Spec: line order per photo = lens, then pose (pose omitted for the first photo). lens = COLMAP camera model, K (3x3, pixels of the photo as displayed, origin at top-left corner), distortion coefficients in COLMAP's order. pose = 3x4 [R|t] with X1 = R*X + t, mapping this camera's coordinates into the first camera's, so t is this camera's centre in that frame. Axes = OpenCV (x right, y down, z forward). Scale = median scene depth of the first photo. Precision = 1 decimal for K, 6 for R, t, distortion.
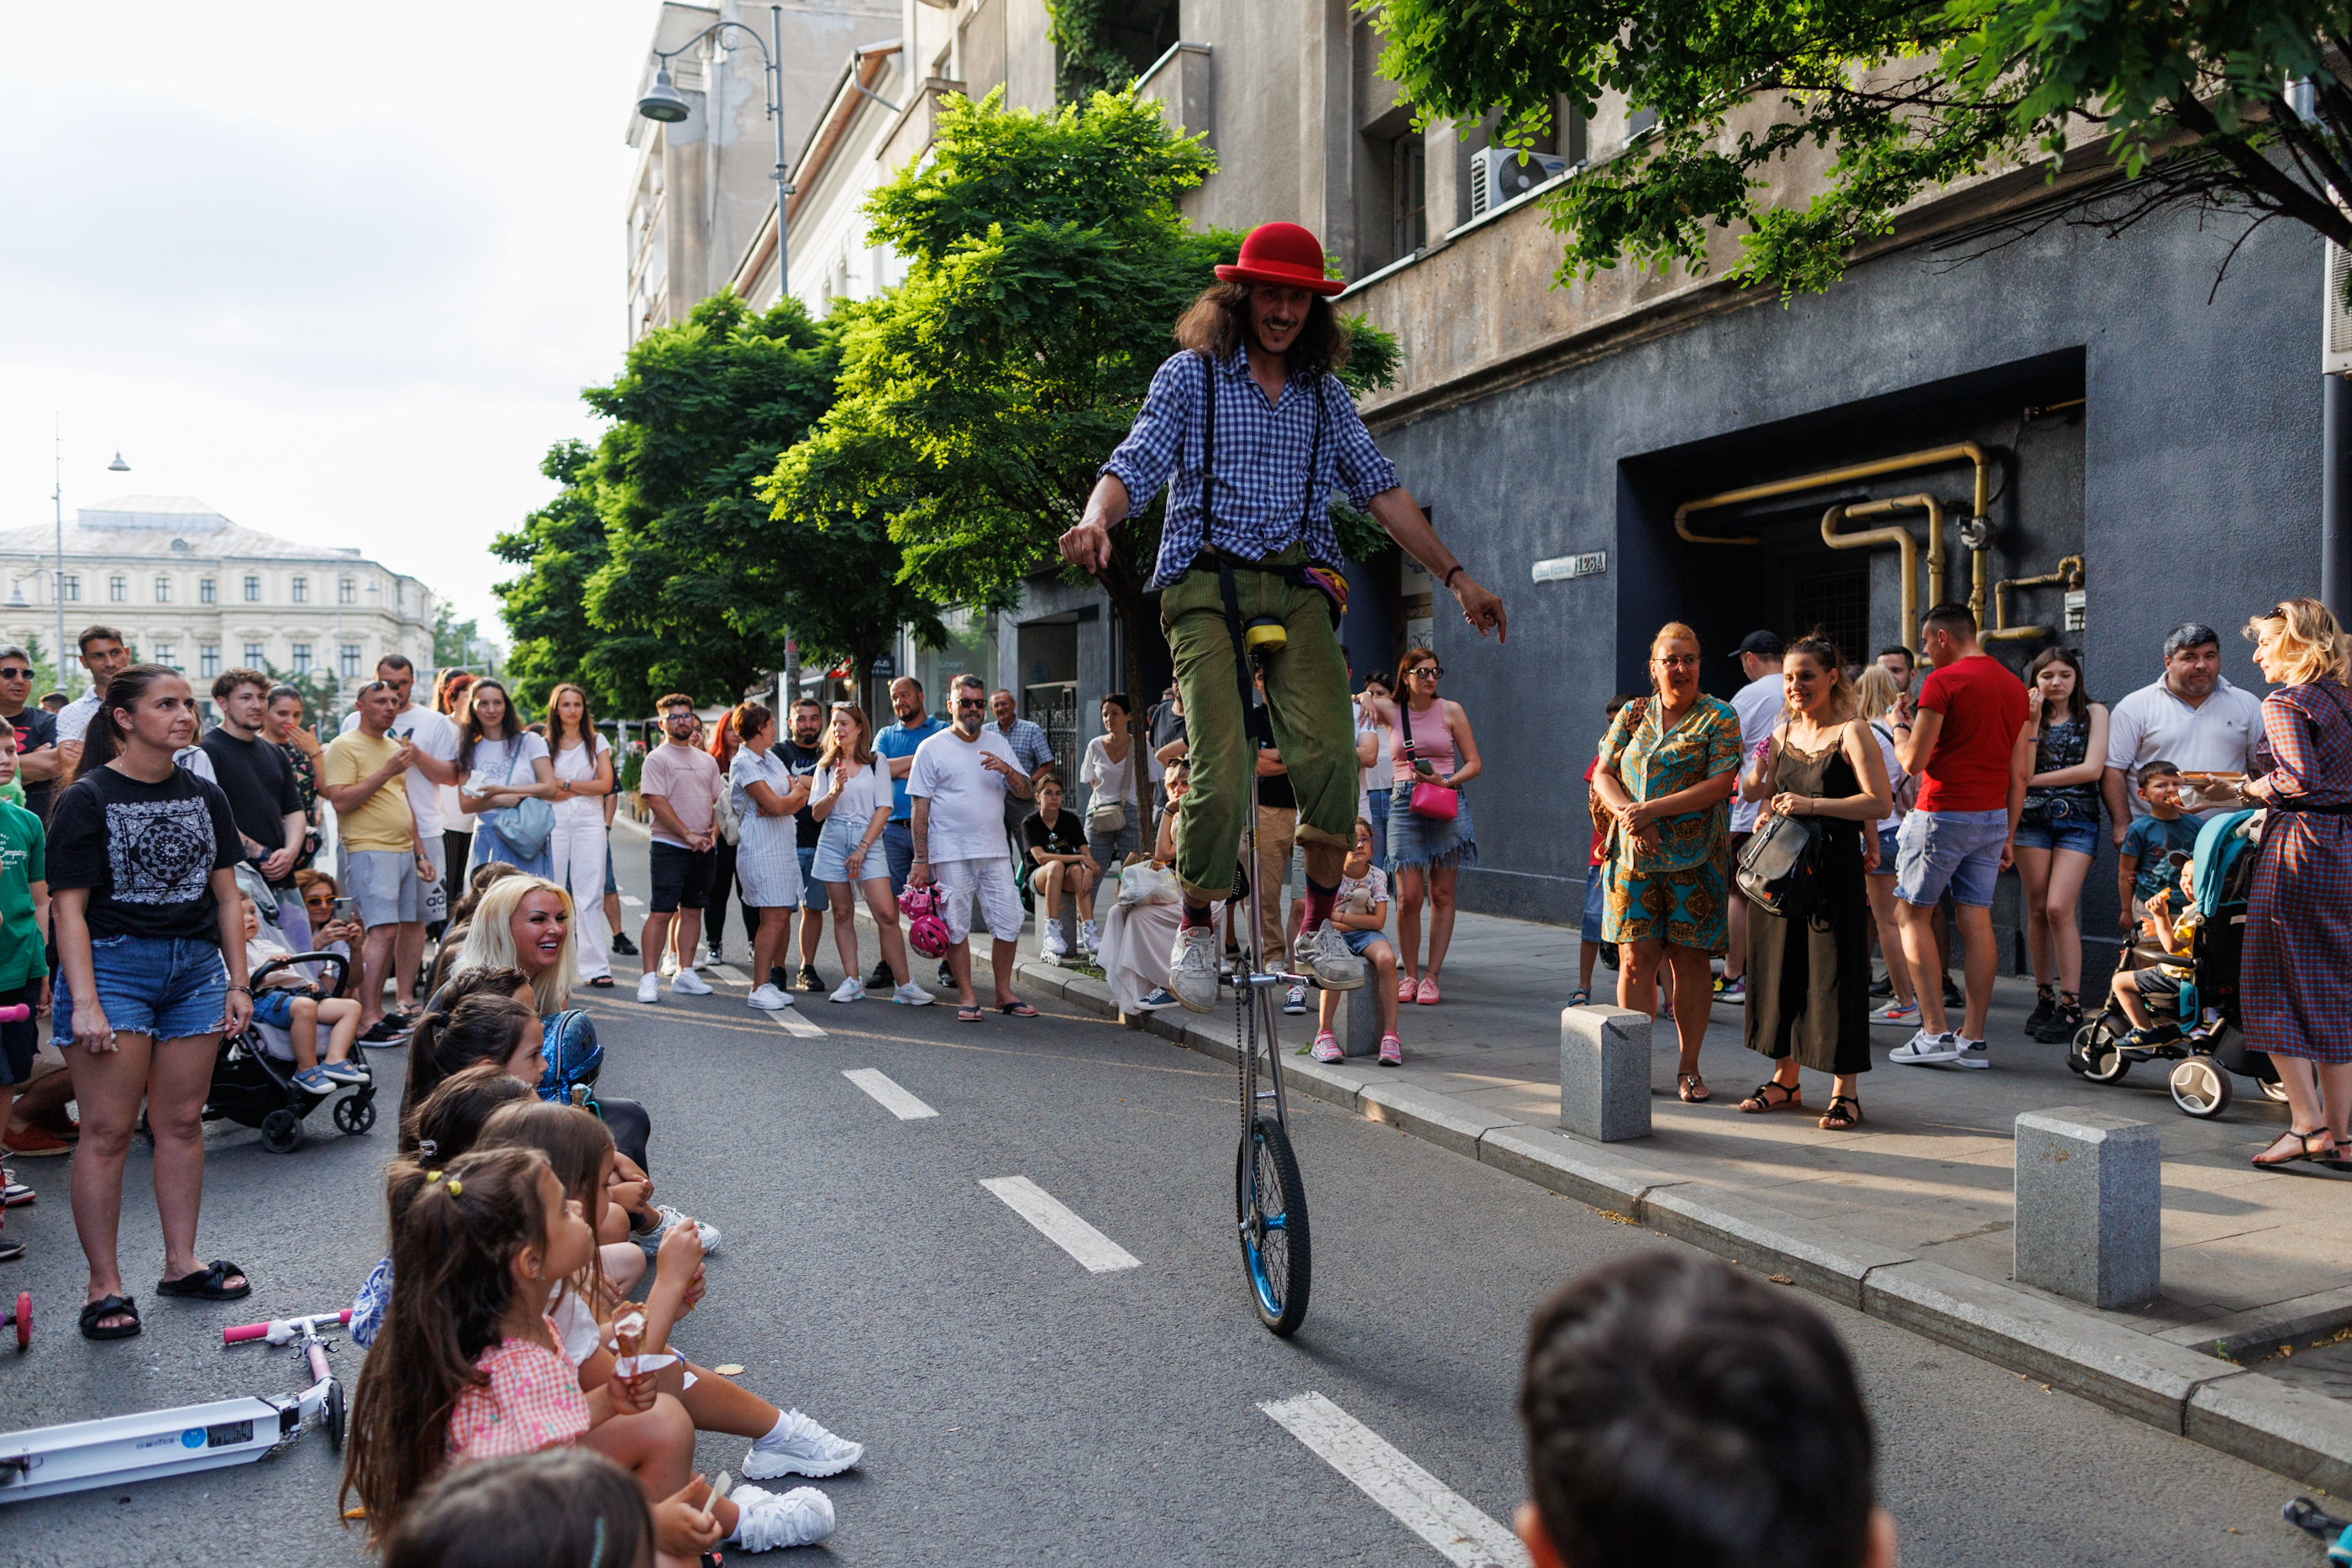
lens RADIAL K [[1681.6, 0, 1179.9], [0, 1681.6, 790.0], [0, 0, 1]] dist [0.004463, 0.001799]
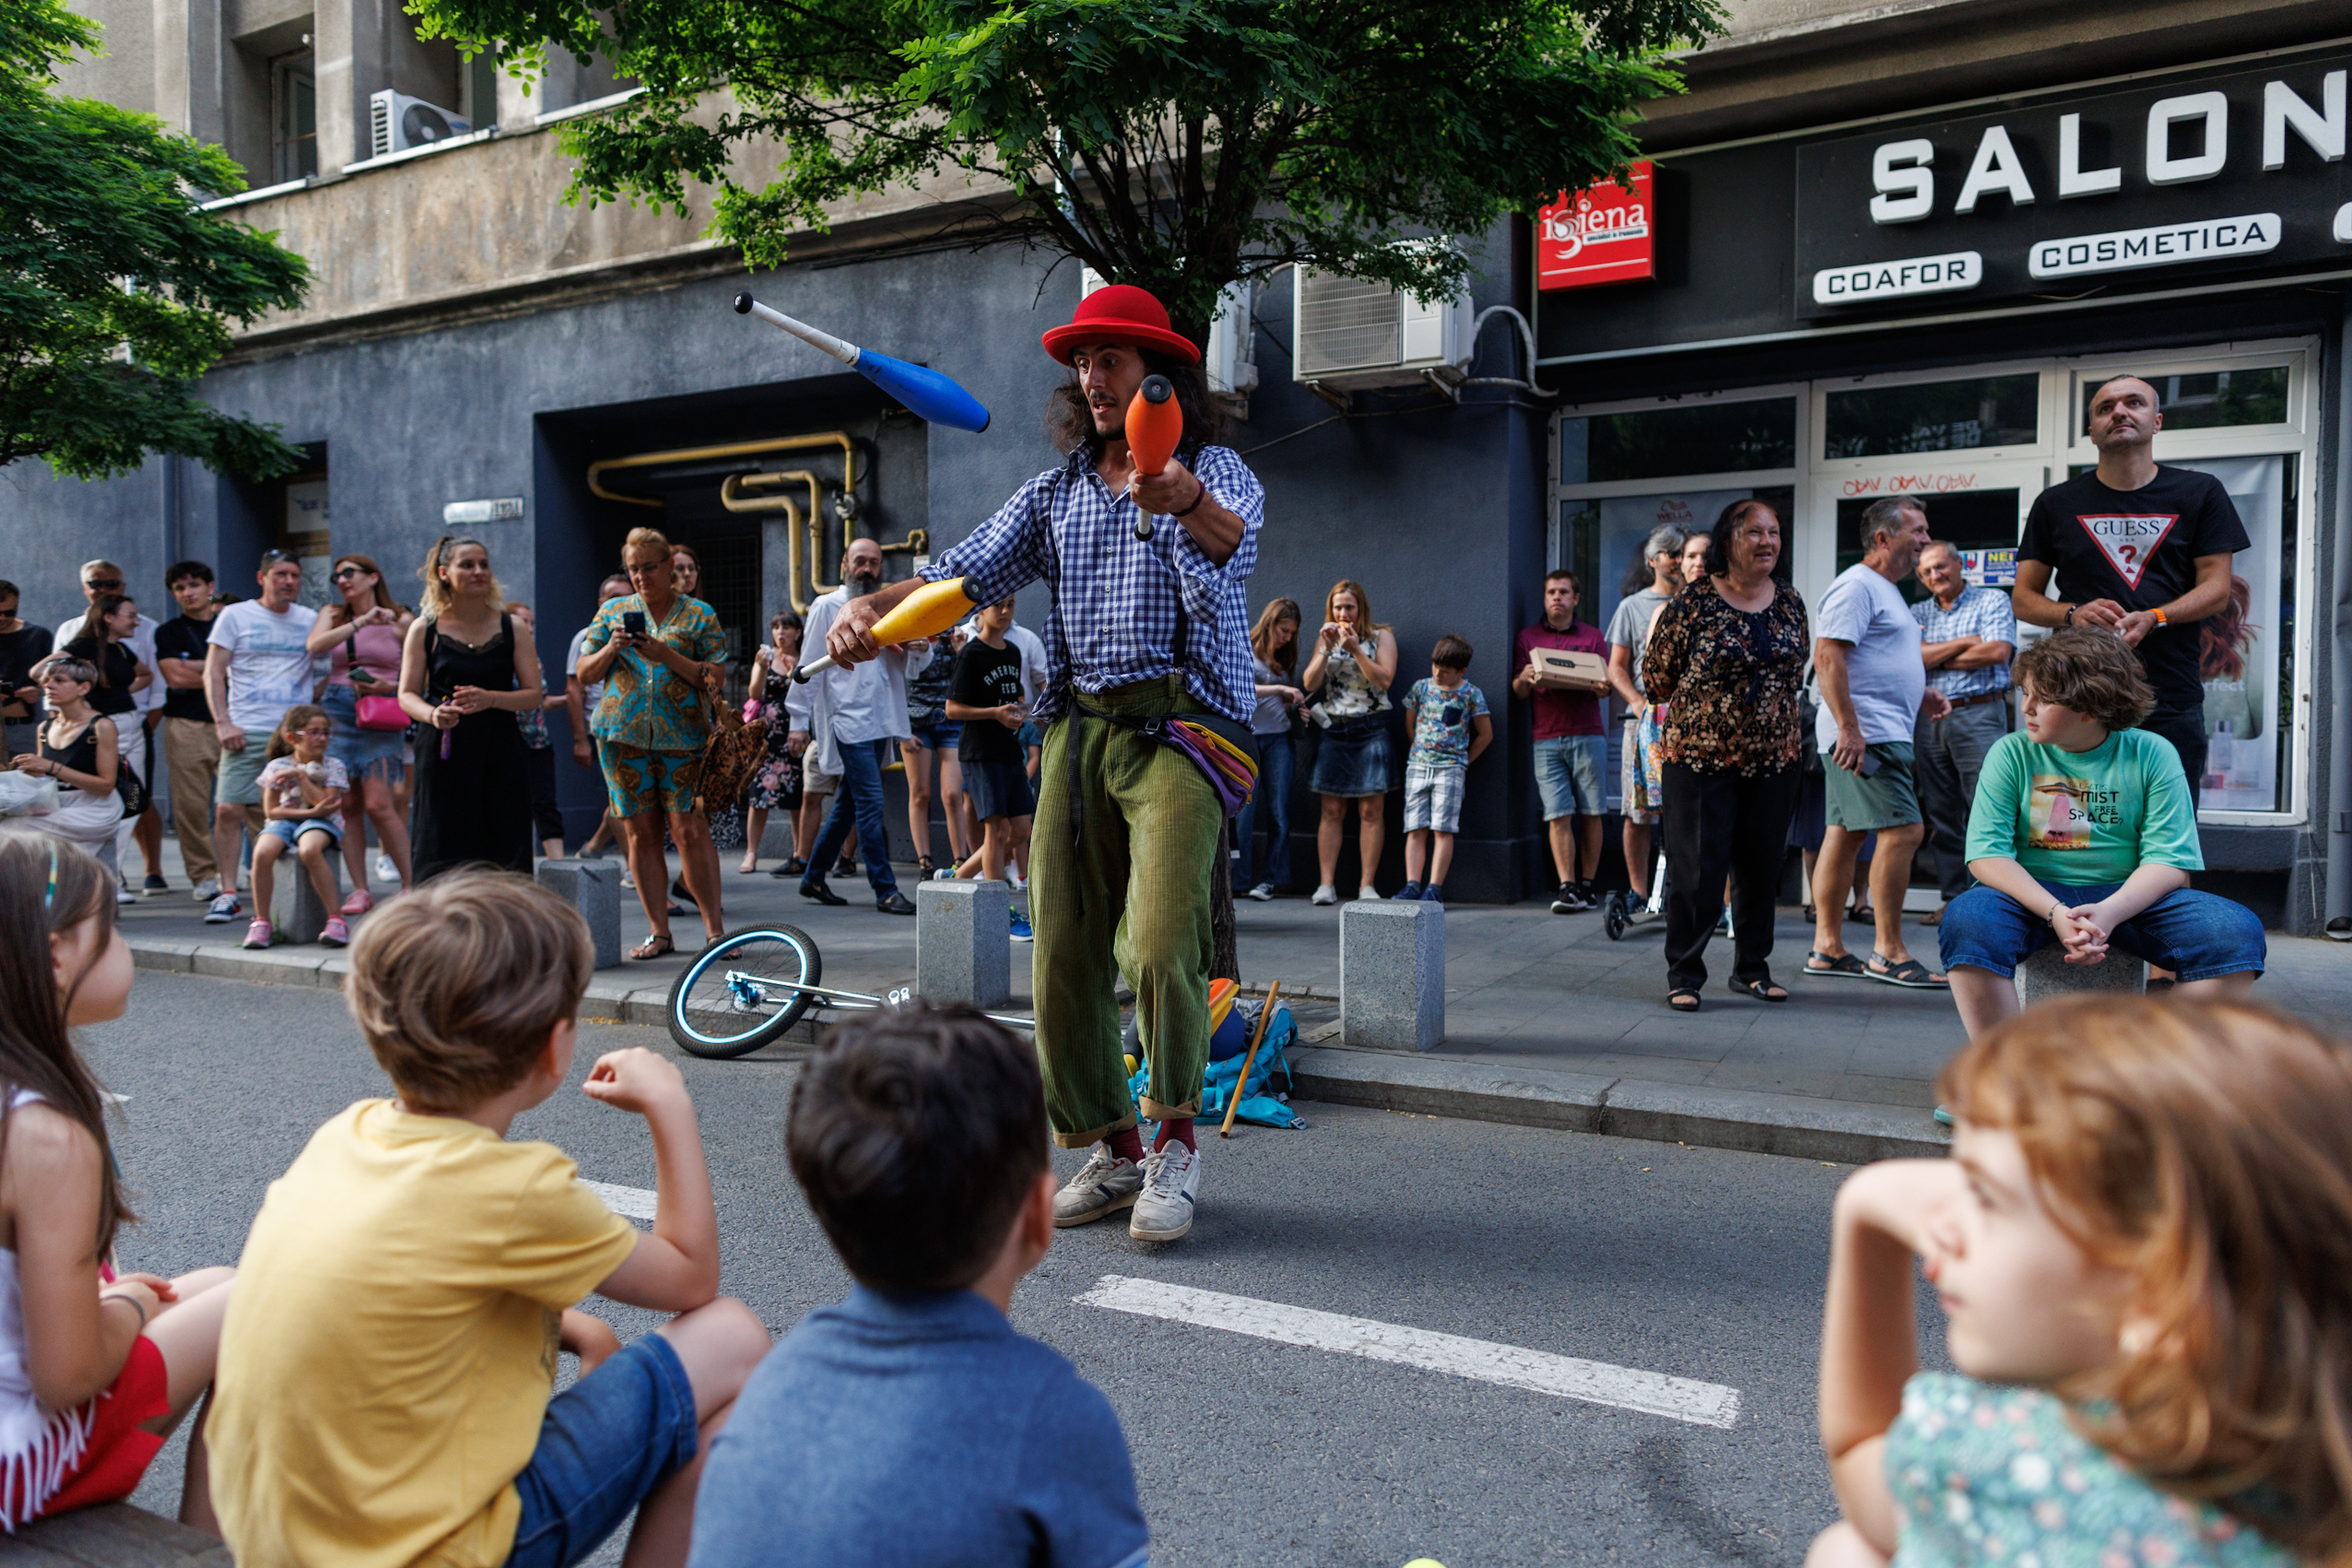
lens RADIAL K [[1603.0, 0, 1185.7], [0, 1603.0, 790.3], [0, 0, 1]] dist [0.014029, -0.008936]
pose [[0.781196, -0.009046, 0.624221, -0.067515], [0.008661, 0.999956, 0.003653, 0.052256], [-0.624226, 0.002553, 0.781239, -0.071054]]
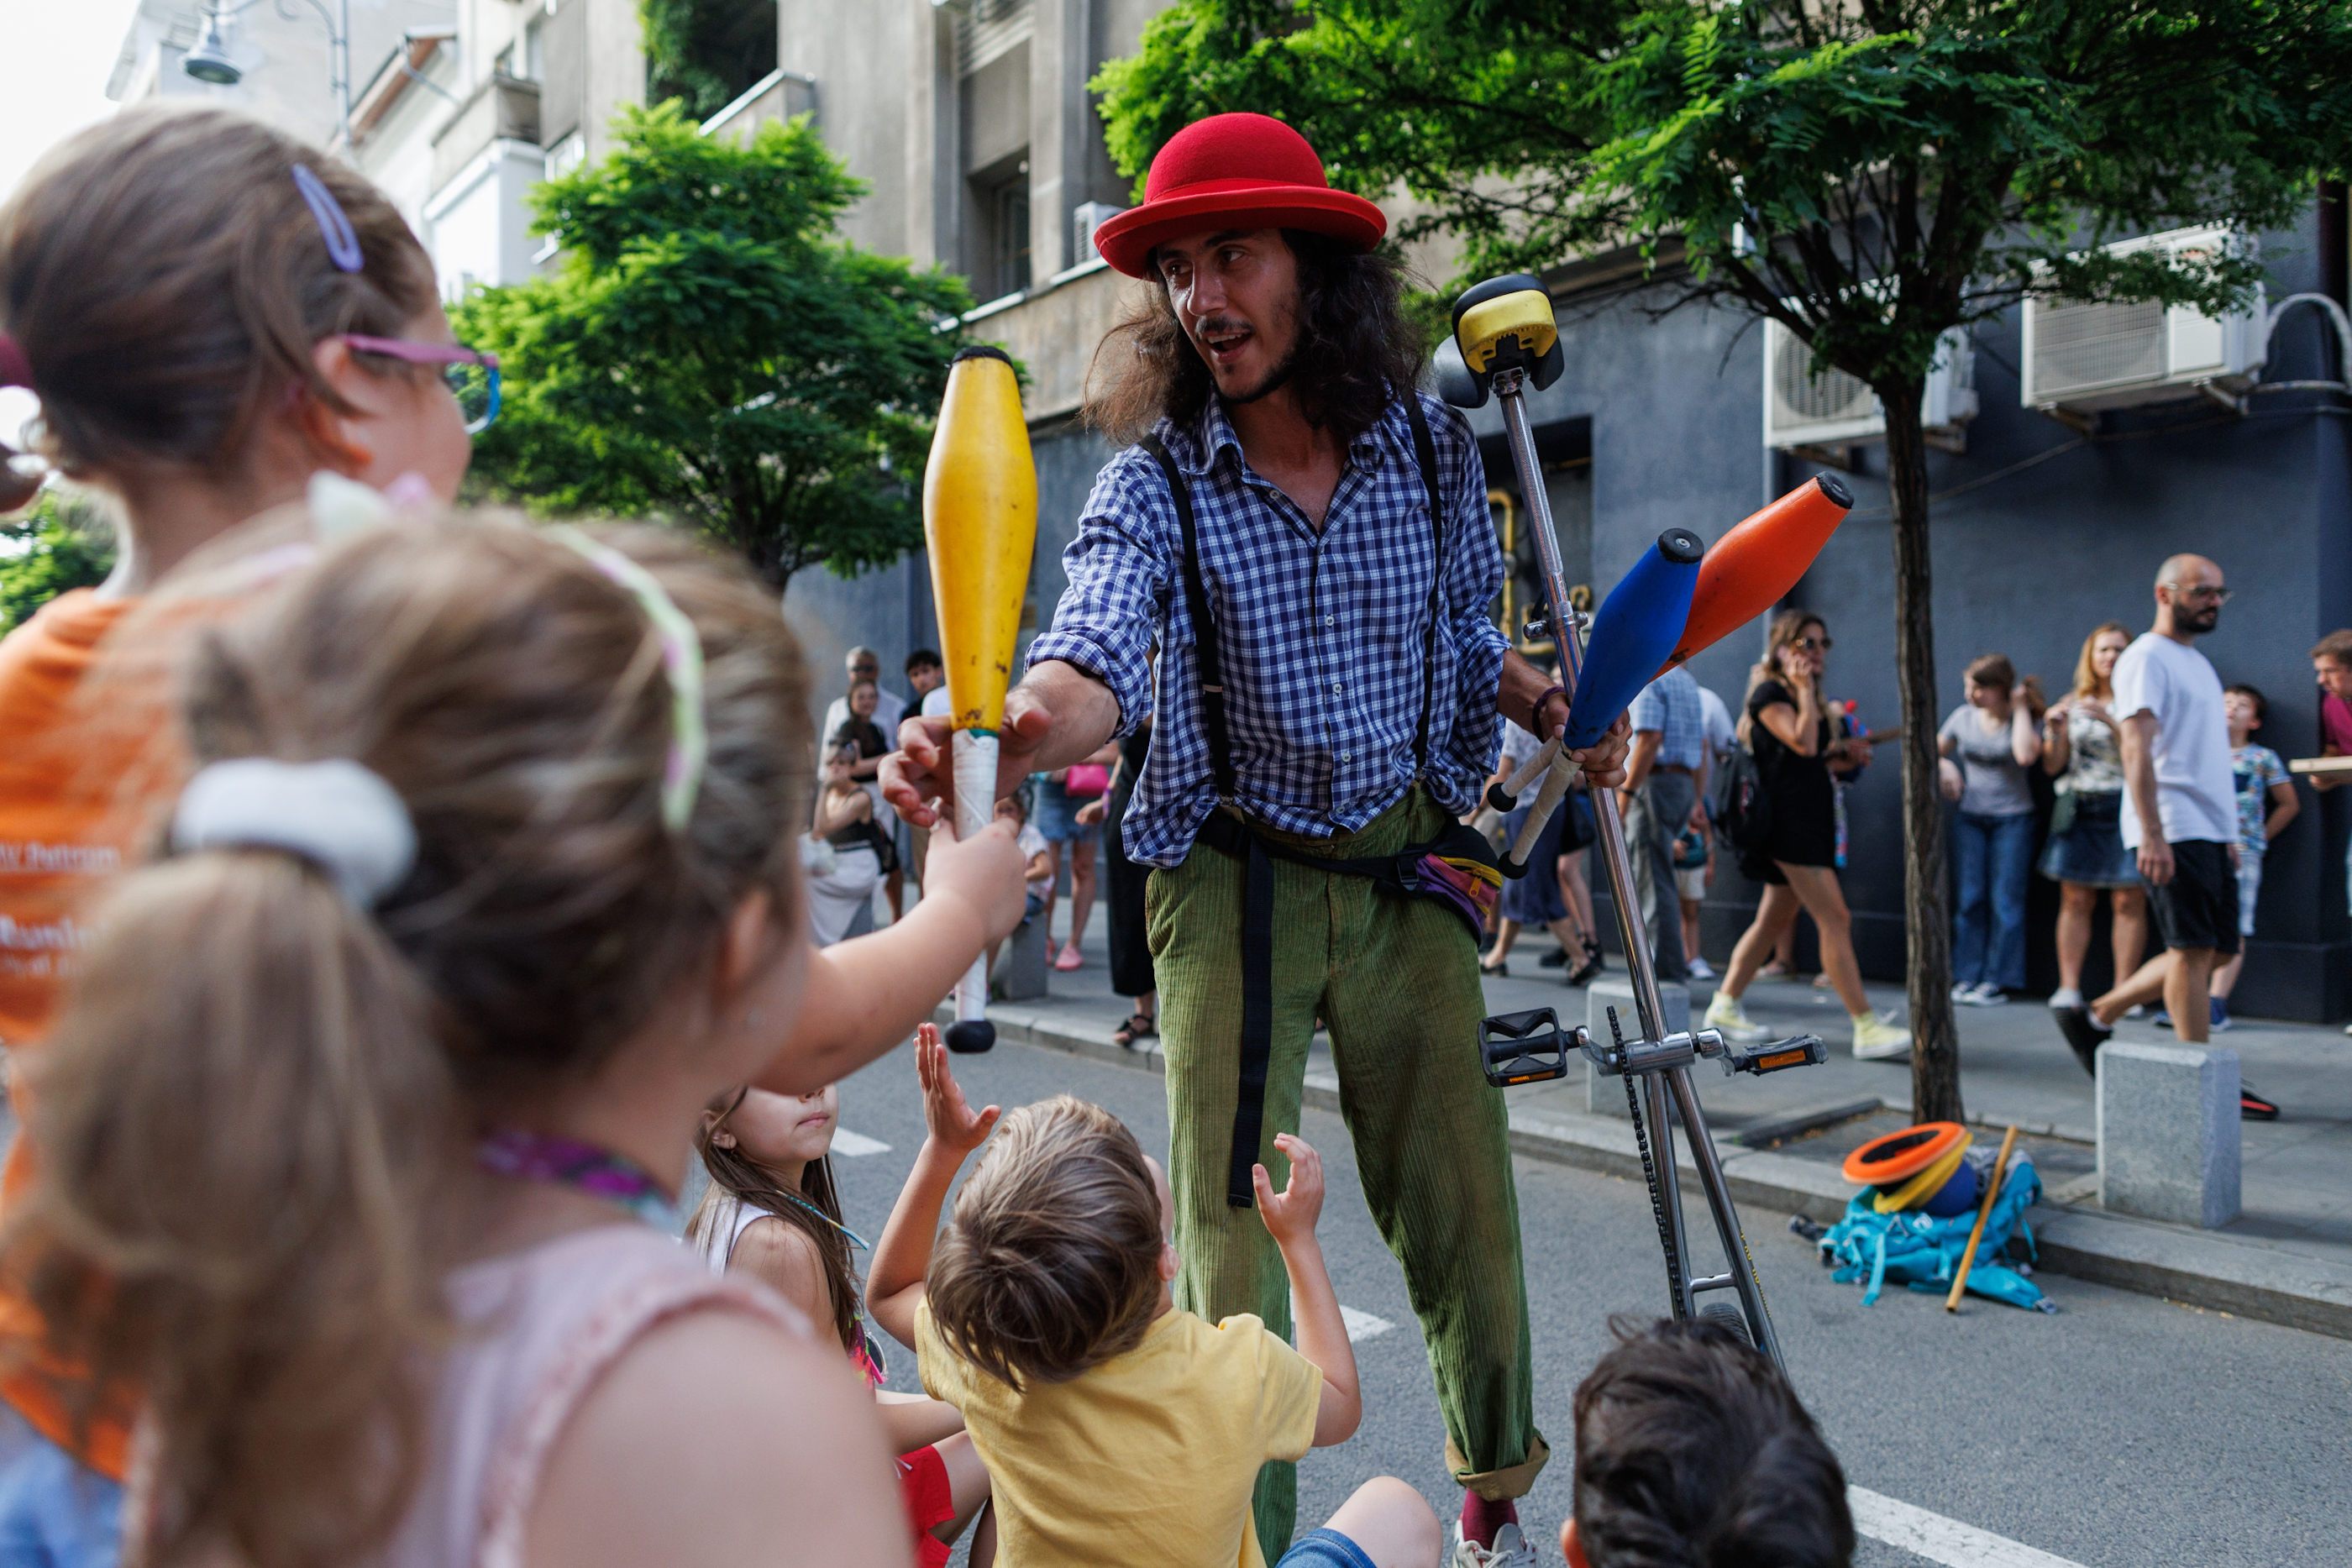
lens RADIAL K [[1661.7, 0, 1177.0], [0, 1661.7, 774.9], [0, 0, 1]] dist [0.011682, -0.008395]
pose [[0.961826, 0.009679, 0.273491, -0.076333], [-0.001922, 0.999589, -0.028617, 0.031124], [-0.273656, 0.026999, 0.961449, -0.072356]]
